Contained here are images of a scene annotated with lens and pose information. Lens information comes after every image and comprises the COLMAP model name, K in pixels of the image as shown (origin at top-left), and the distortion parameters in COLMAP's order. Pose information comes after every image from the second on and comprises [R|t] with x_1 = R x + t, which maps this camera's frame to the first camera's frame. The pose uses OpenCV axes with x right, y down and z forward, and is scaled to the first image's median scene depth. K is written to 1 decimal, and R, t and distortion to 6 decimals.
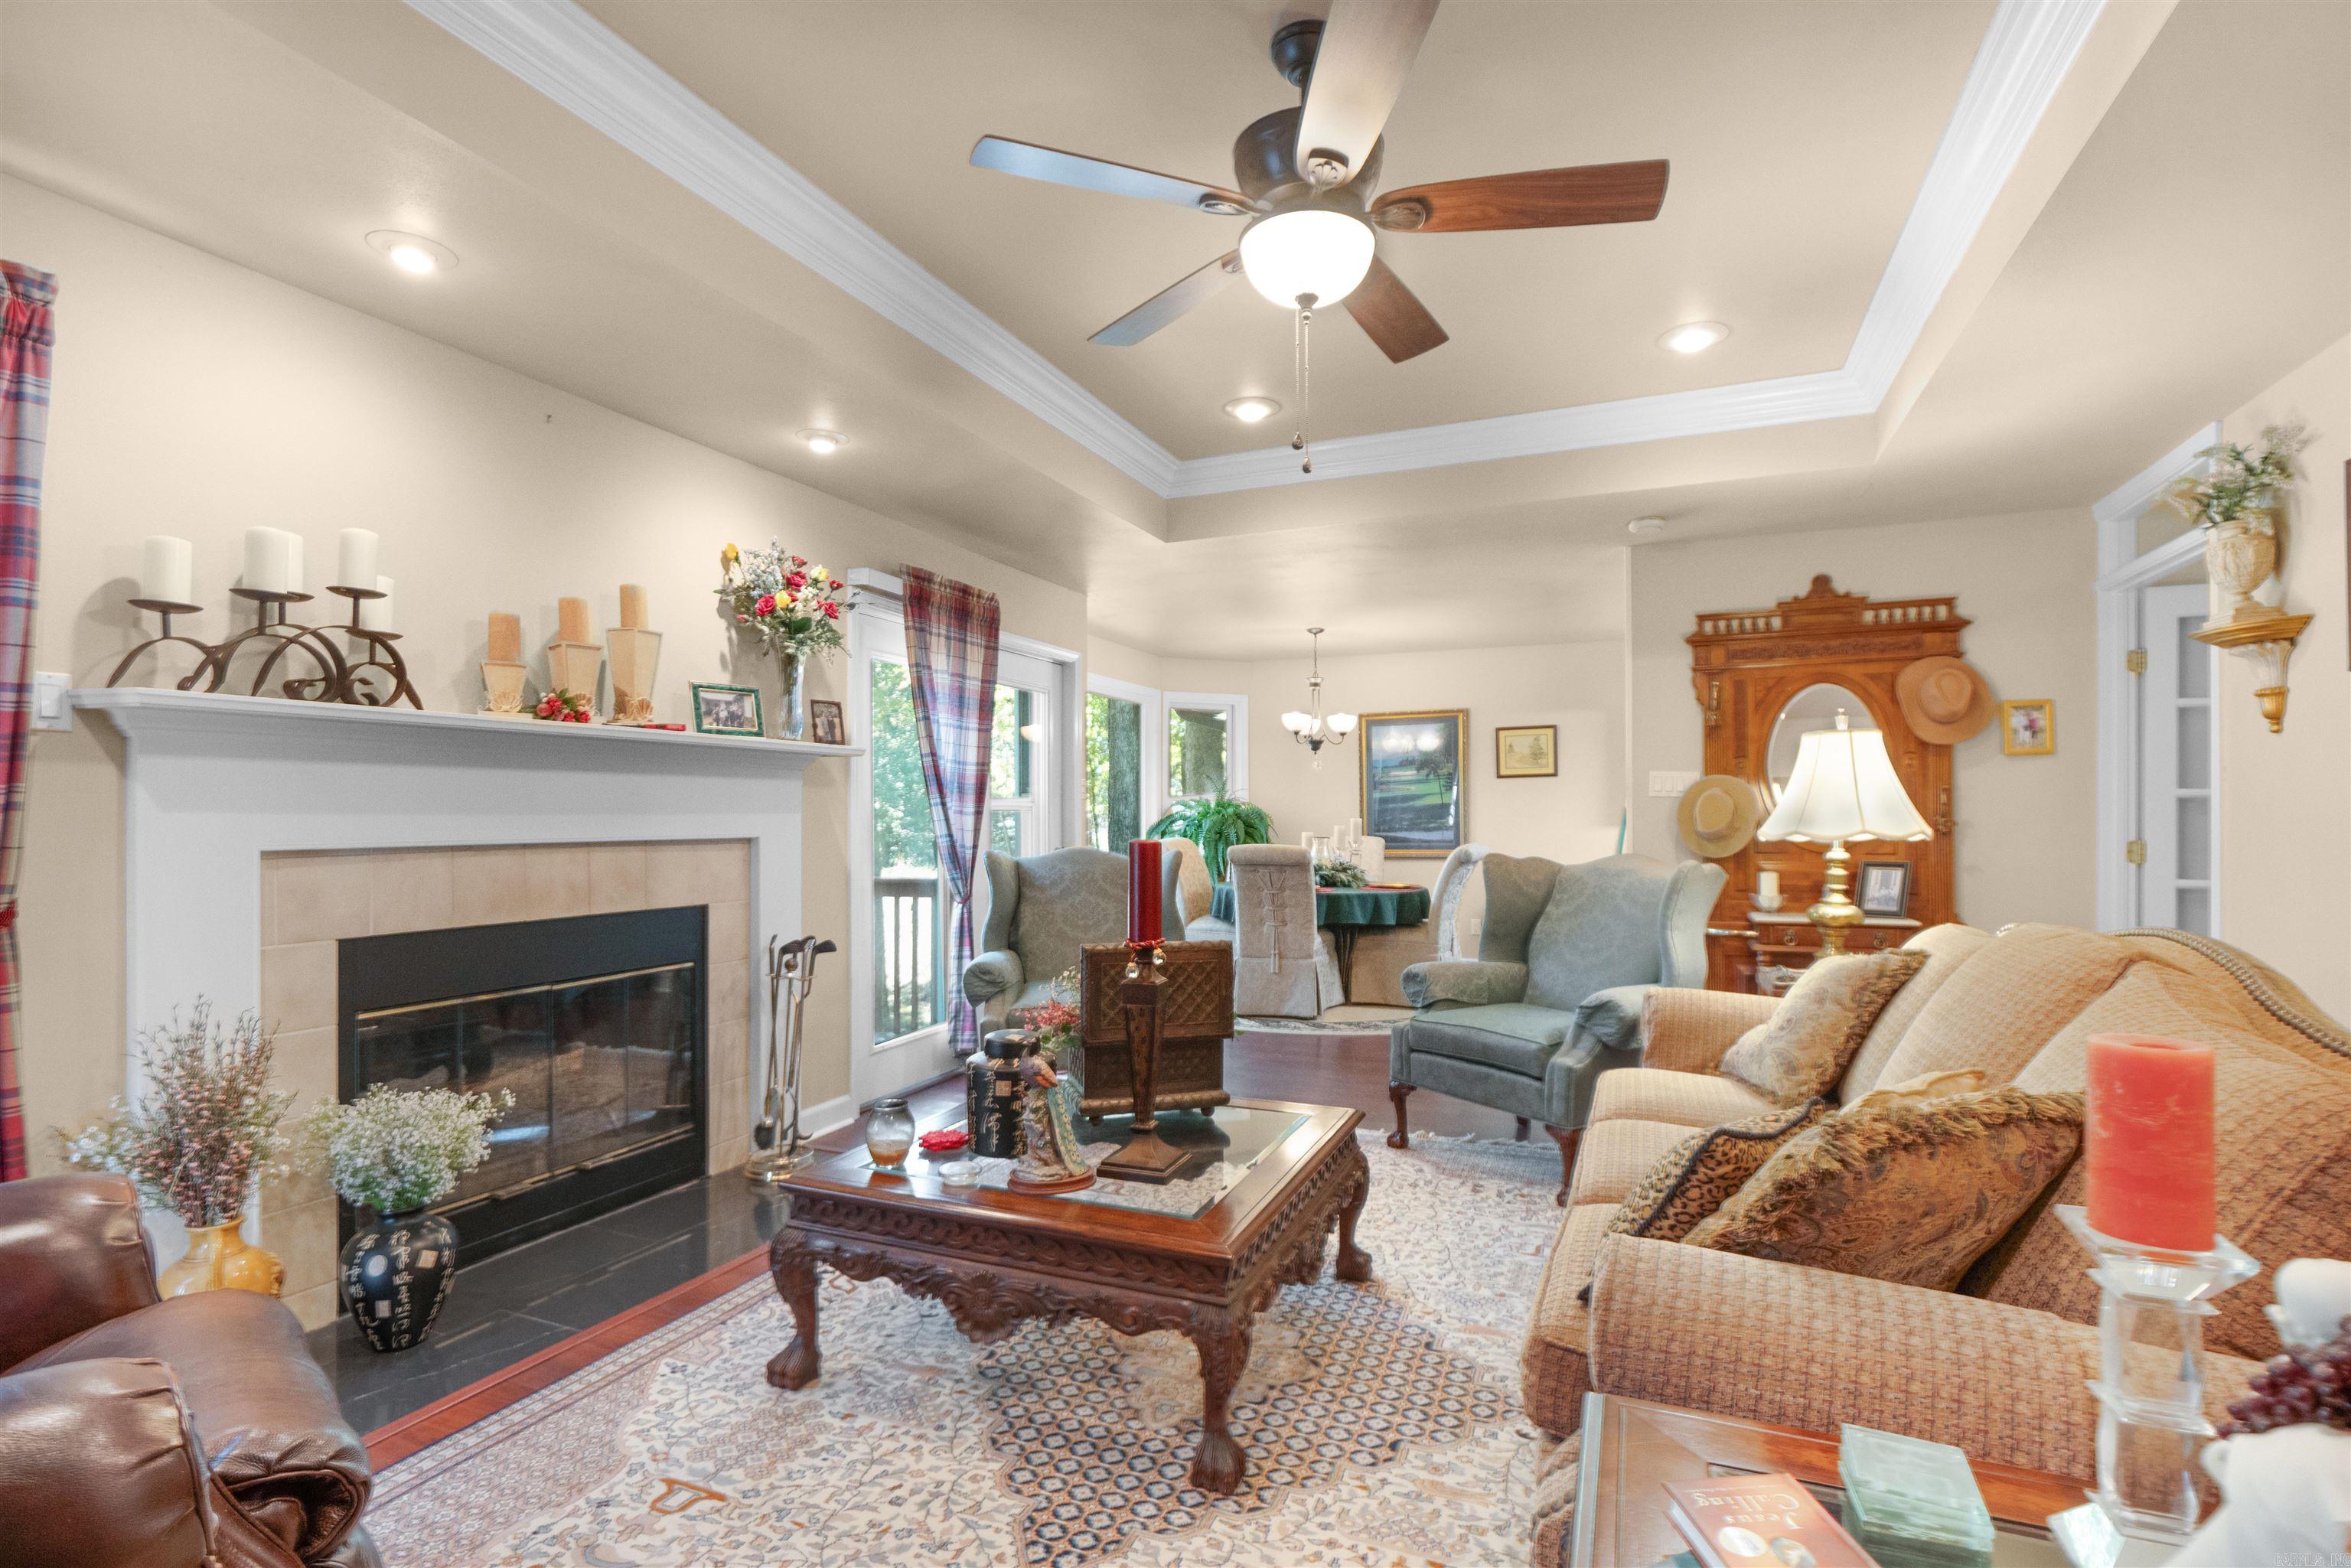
lens RADIAL K [[1120.6, 0, 1207.7], [0, 1120.6, 810.1], [0, 0, 1]] dist [-0.014753, 0.003956]
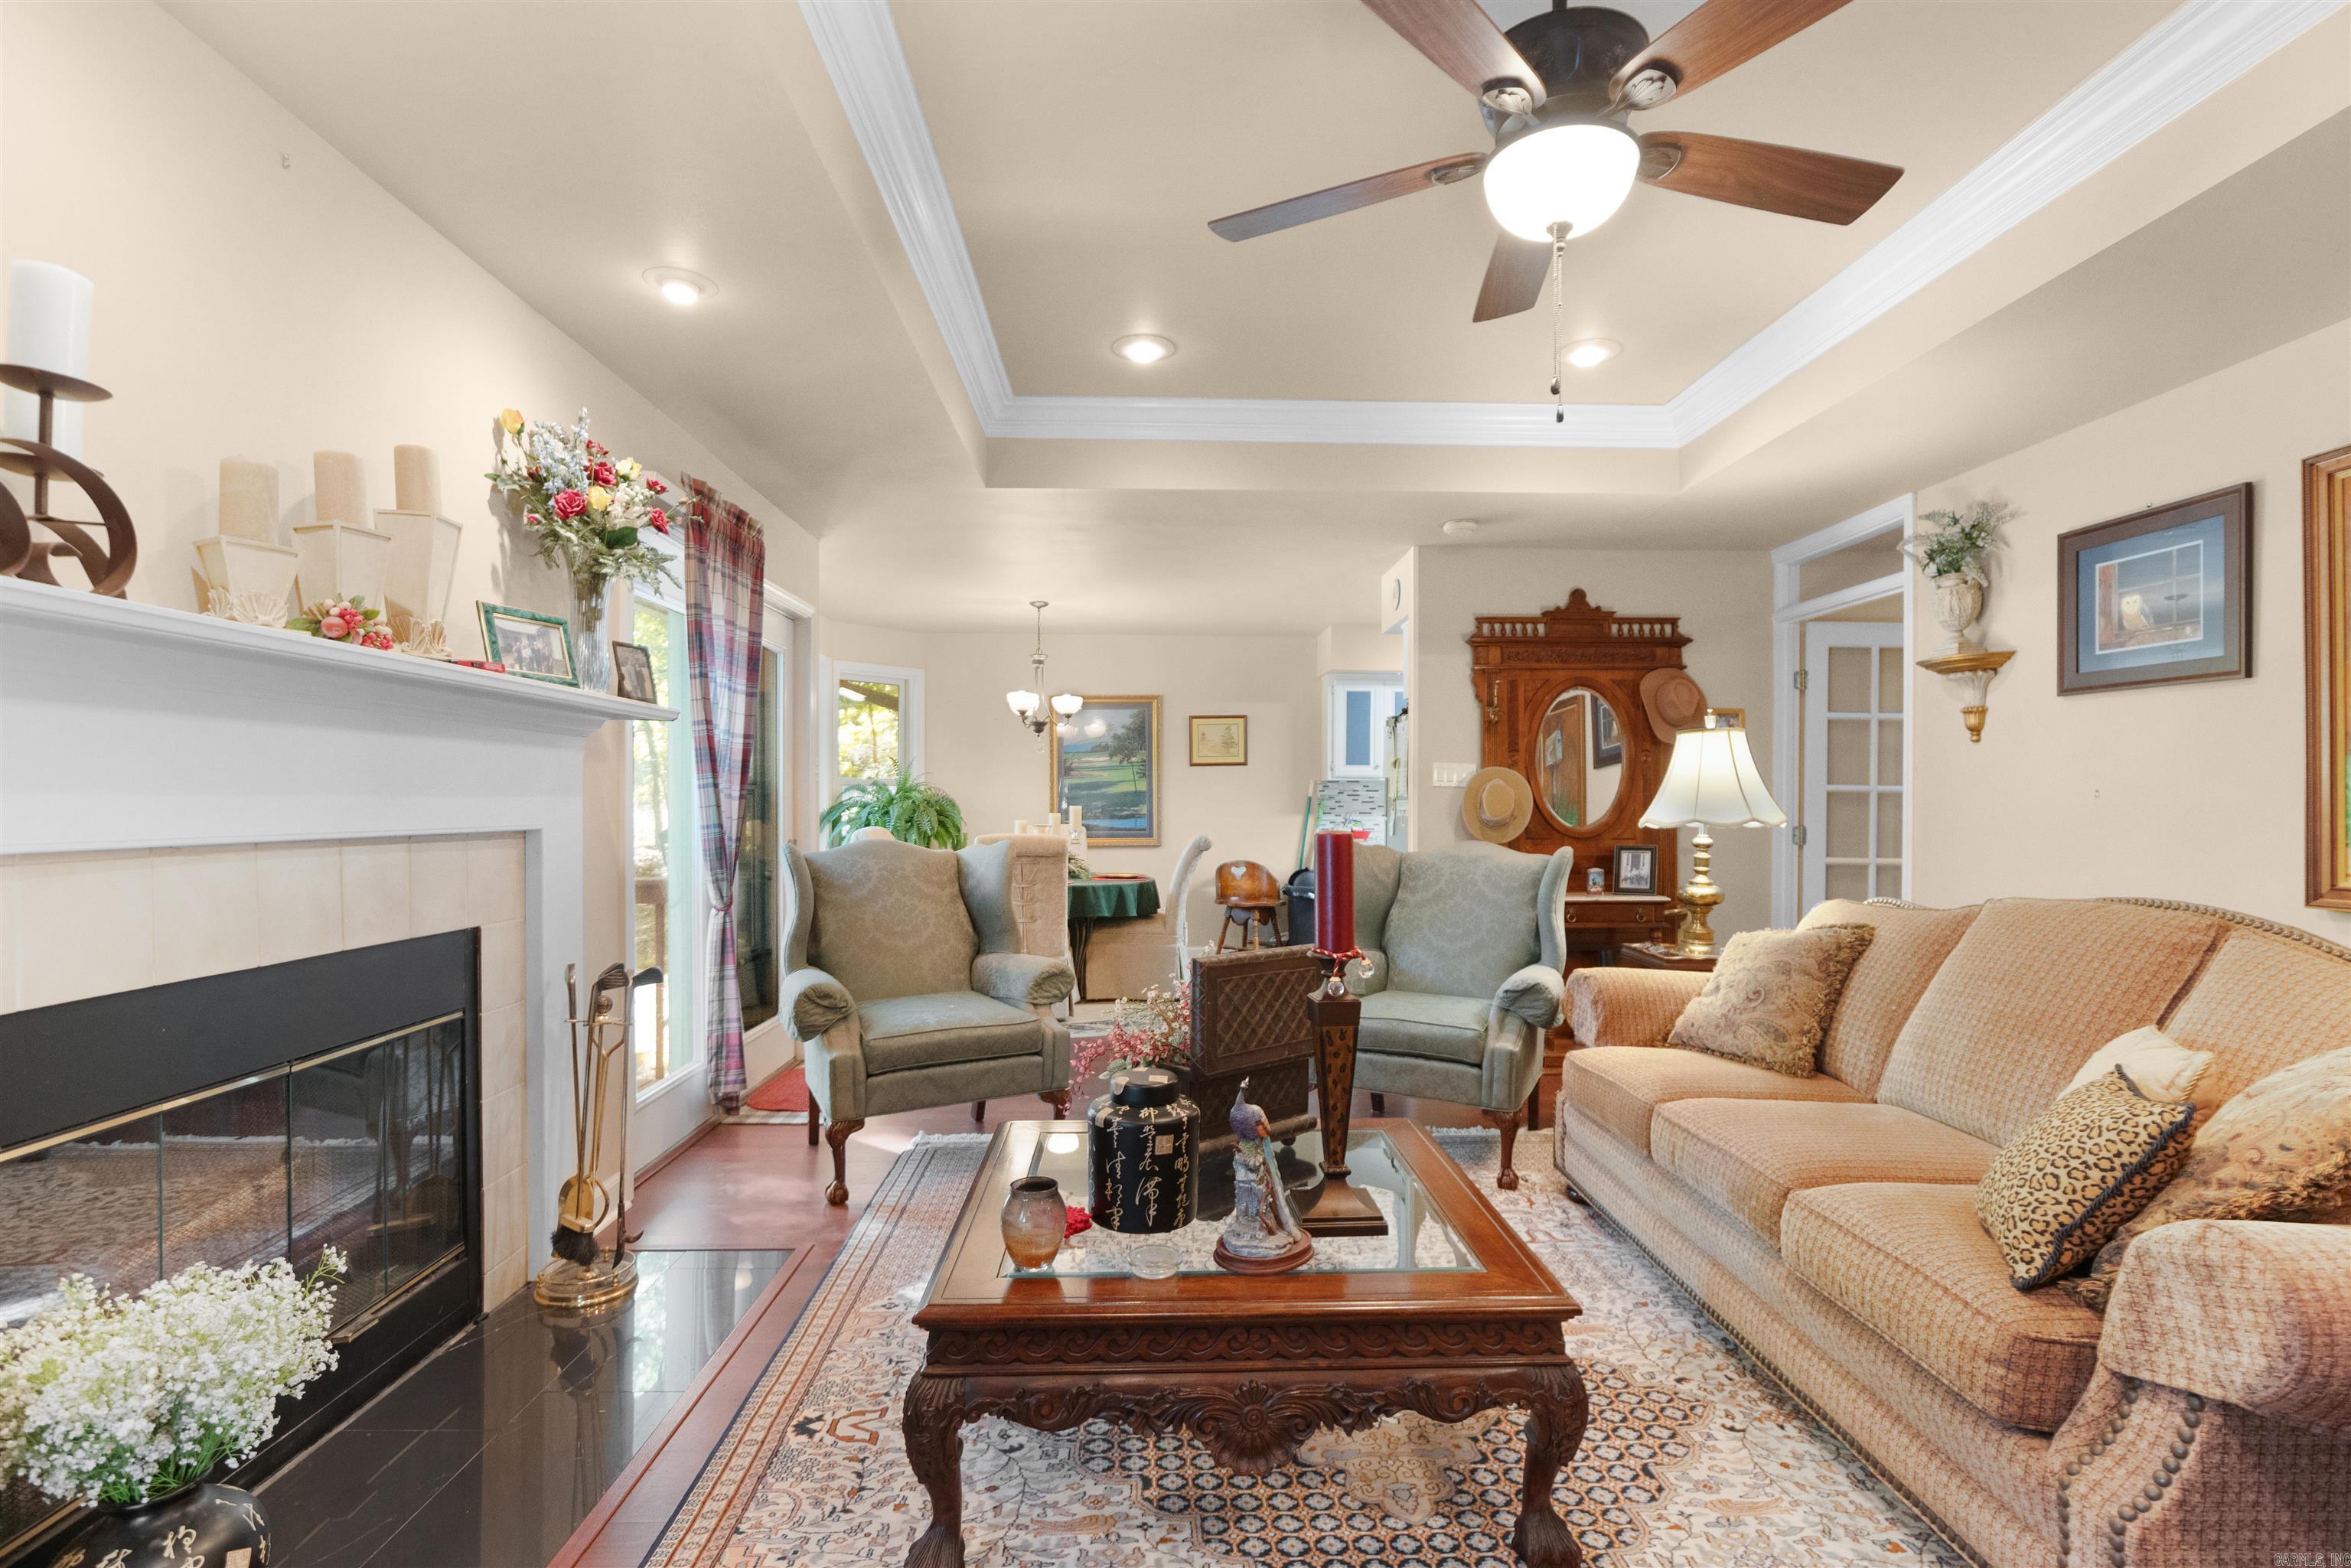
lens RADIAL K [[1120.6, 0, 1216.8], [0, 1120.6, 814.2], [0, 0, 1]] dist [-0.014753, 0.003956]
pose [[0.904900, 0.000833, 0.425623, -0.323500], [-0.007117, 0.999888, 0.013174, 0.002424], [-0.425564, -0.014950, 0.904805, 0.178969]]
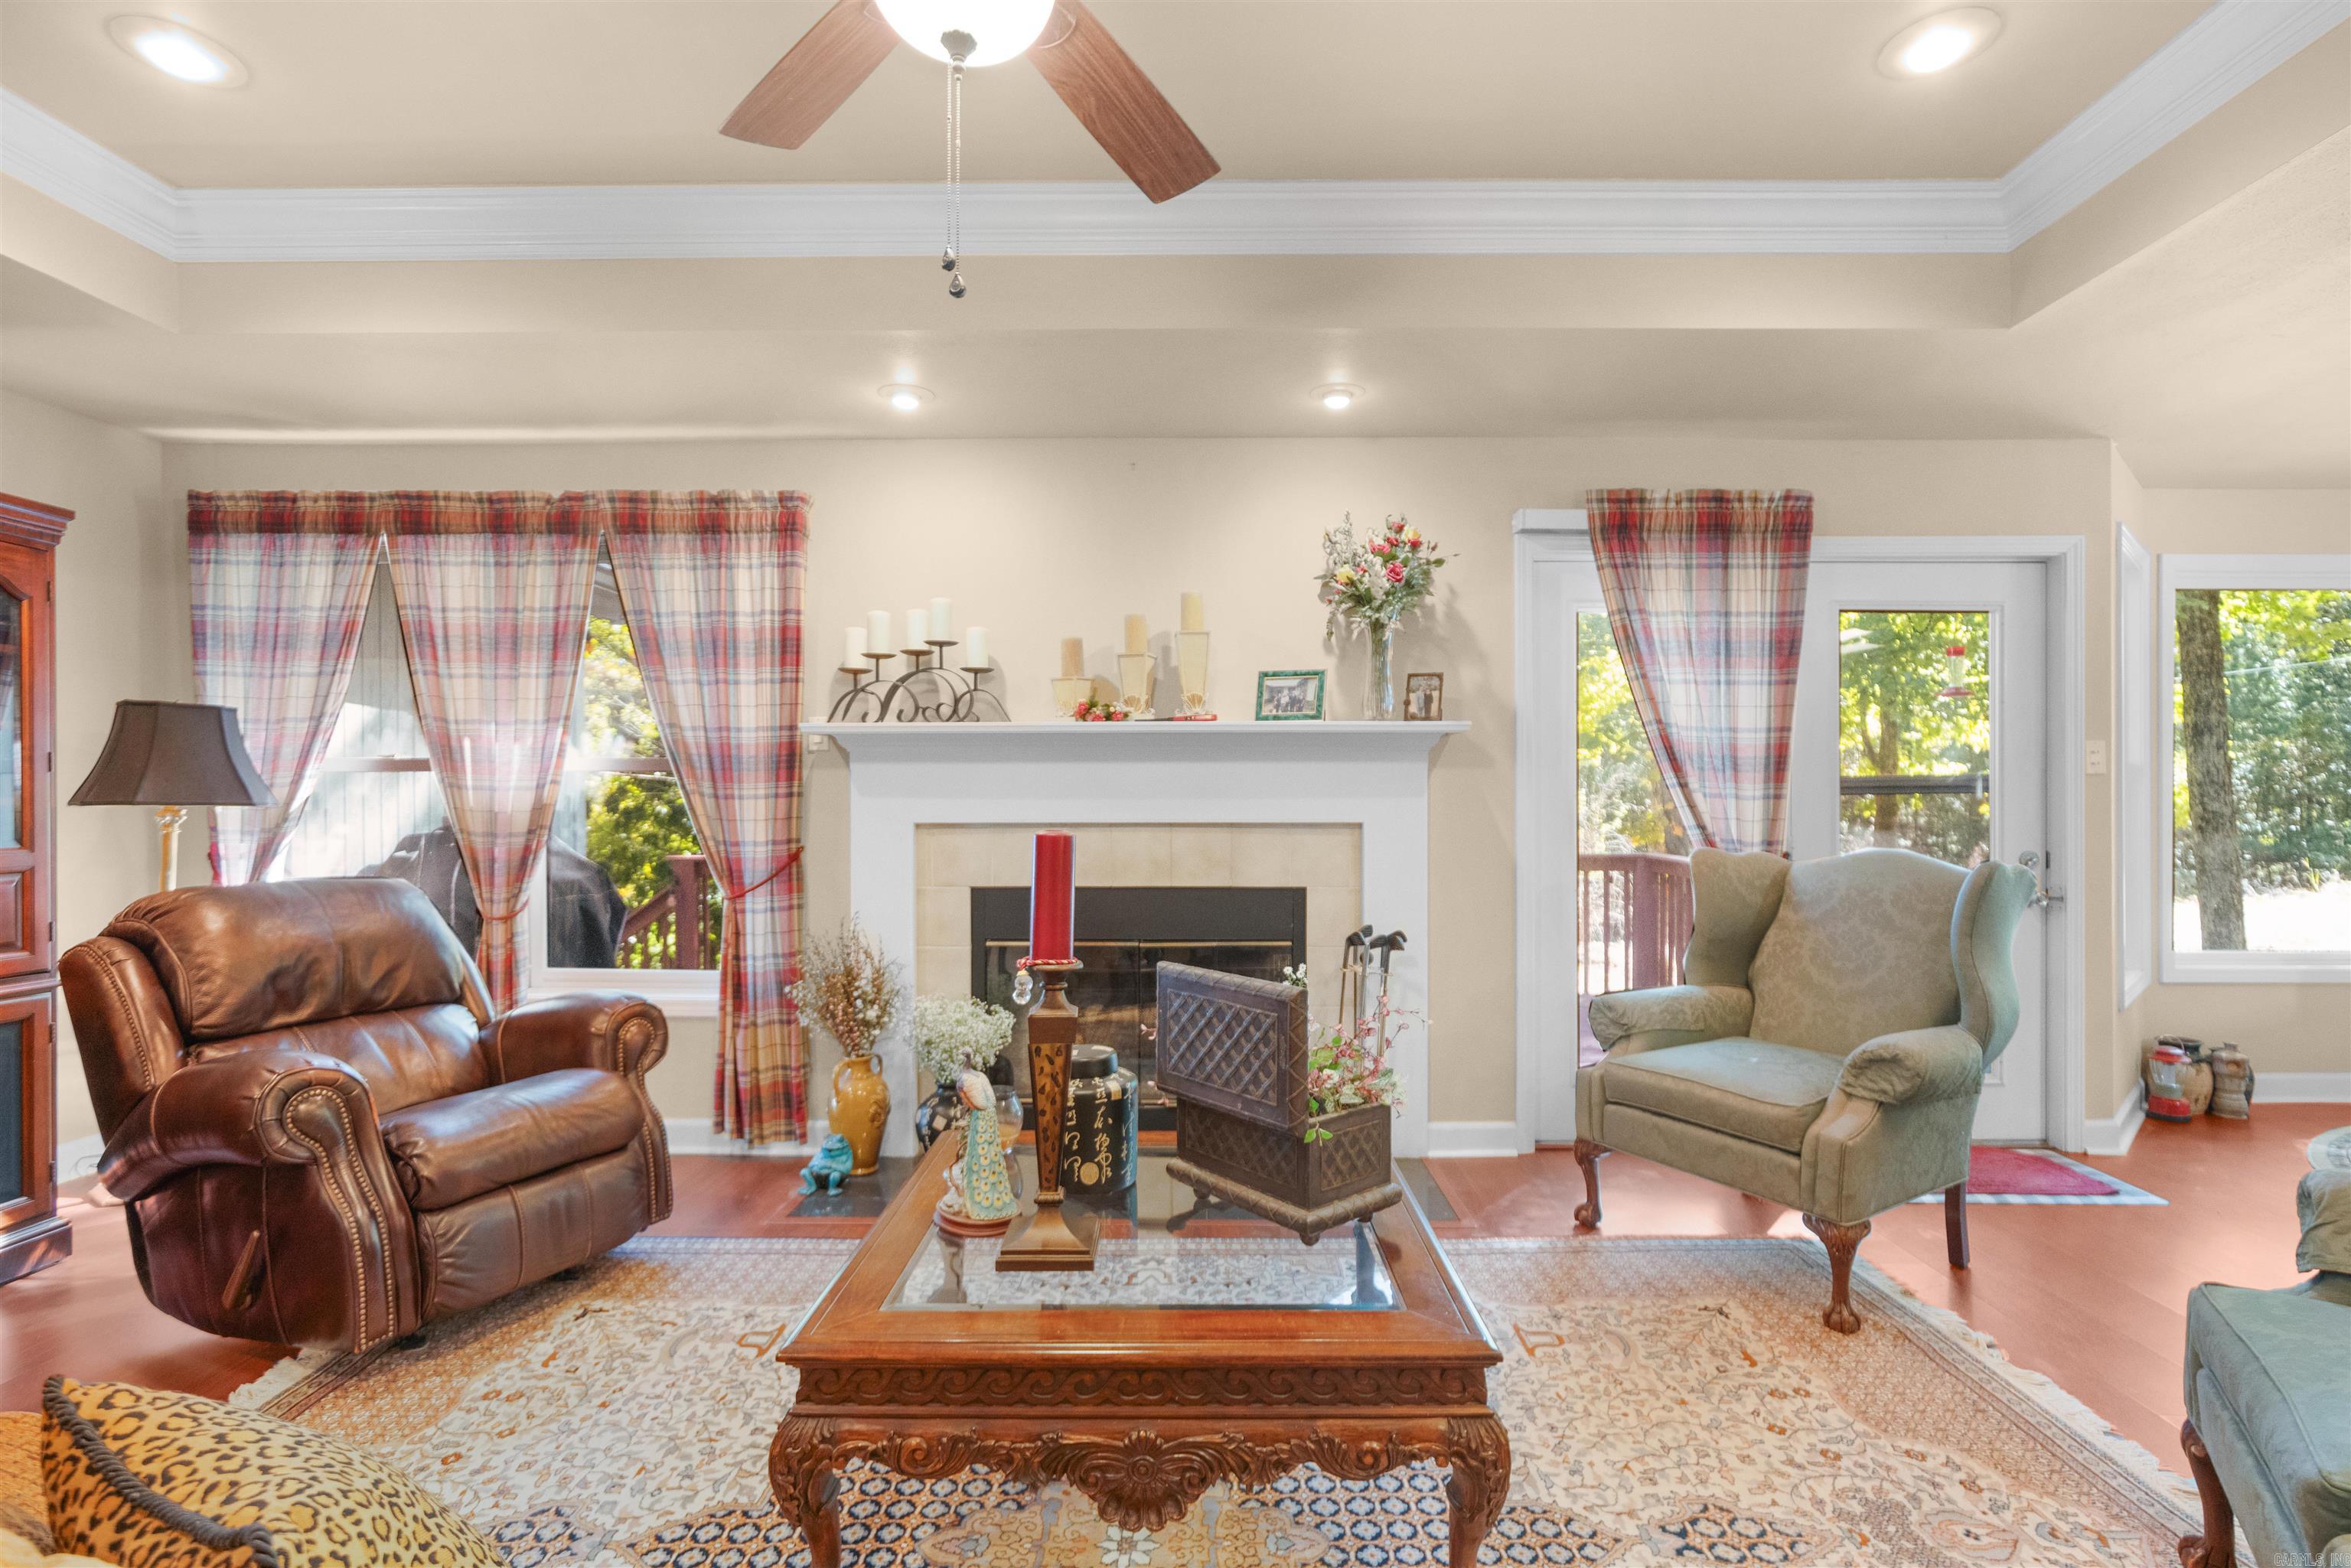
lens RADIAL K [[1120.6, 0, 1180.4], [0, 1120.6, 799.5], [0, 0, 1]] dist [-0.014753, 0.003956]
pose [[0.352232, 0.001729, -0.935911, 0.461844], [0.004593, 0.999983, 0.003576, 0.000442], [0.935901, -0.005558, 0.352219, 0.525867]]
